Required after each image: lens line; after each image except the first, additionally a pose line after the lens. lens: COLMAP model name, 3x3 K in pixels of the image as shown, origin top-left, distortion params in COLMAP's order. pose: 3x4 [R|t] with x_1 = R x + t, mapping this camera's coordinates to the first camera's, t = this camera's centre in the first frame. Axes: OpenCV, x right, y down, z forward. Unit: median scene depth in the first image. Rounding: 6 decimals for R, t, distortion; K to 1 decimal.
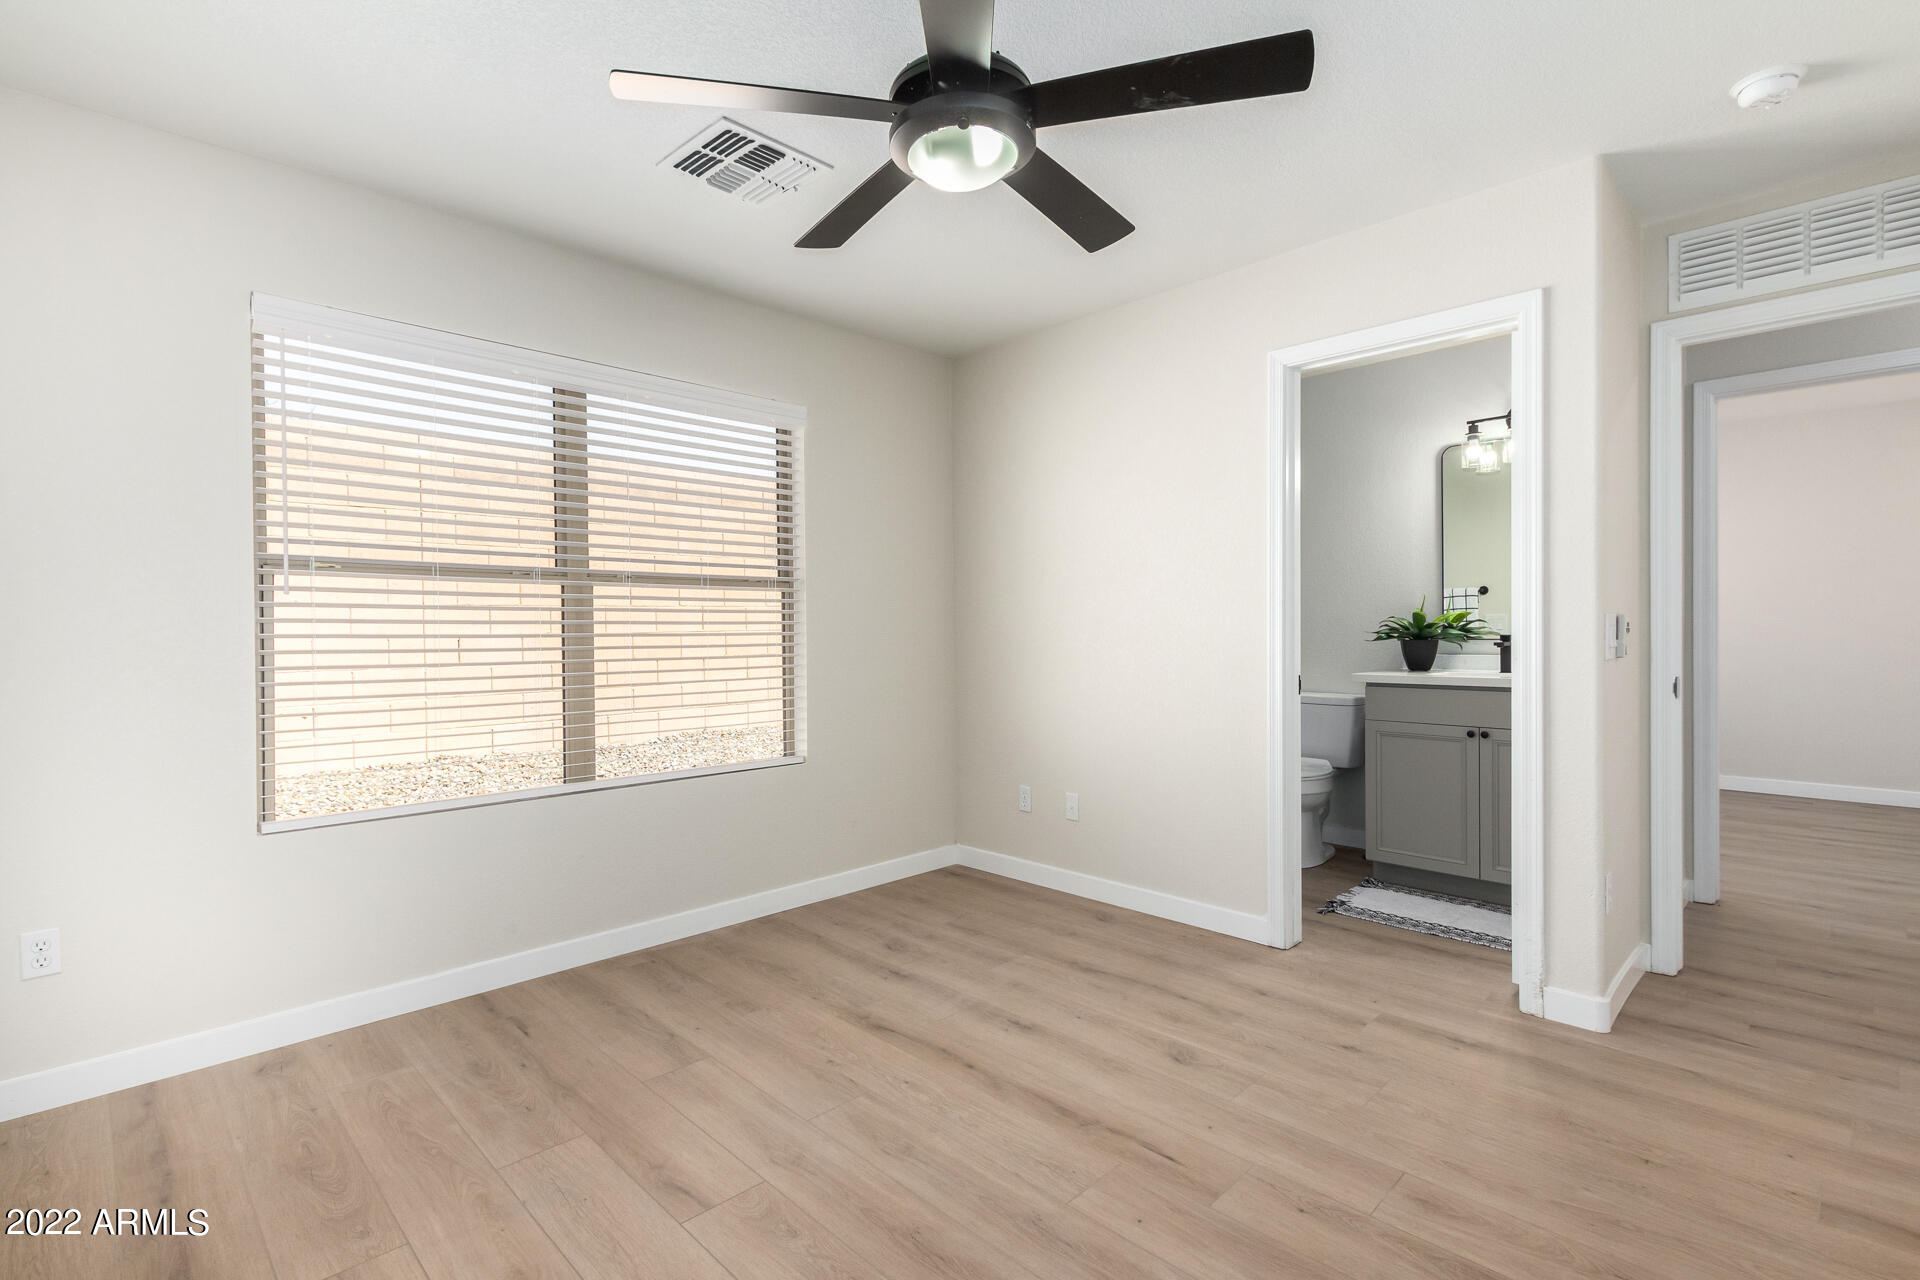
lens RADIAL K [[927.9, 0, 965.4], [0, 927.9, 630.8], [0, 0, 1]] dist [0.013754, -0.000915]
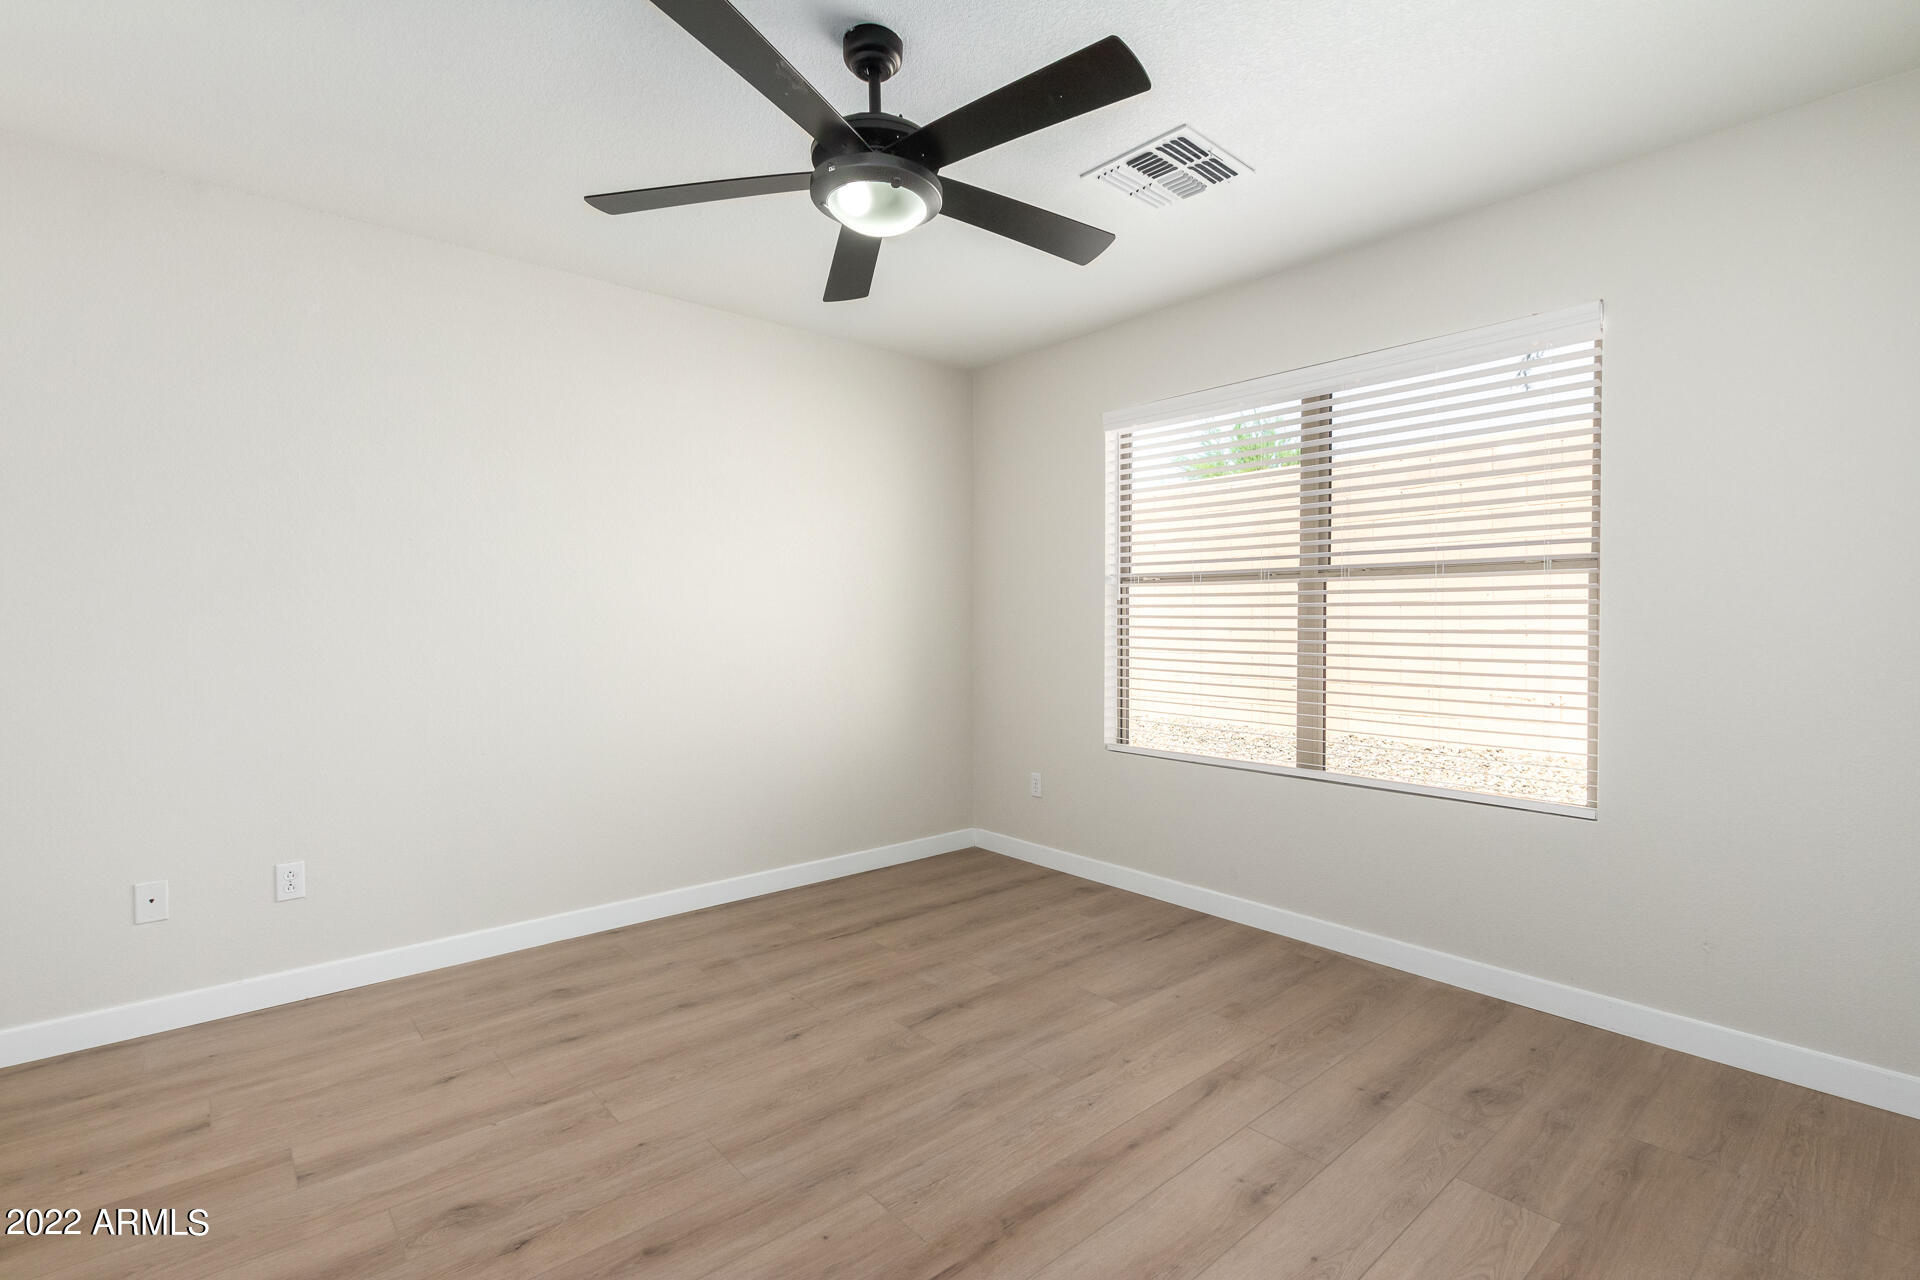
lens RADIAL K [[886.9, 0, 958.7], [0, 886.9, 633.4], [0, 0, 1]] dist [0.005082, -0.001292]
pose [[-0.094096, 0.017656, -0.995407, 0.633165], [-0.006496, 0.999811, 0.018348, -0.006681], [0.995542, 0.008193, -0.093964, 0.714496]]
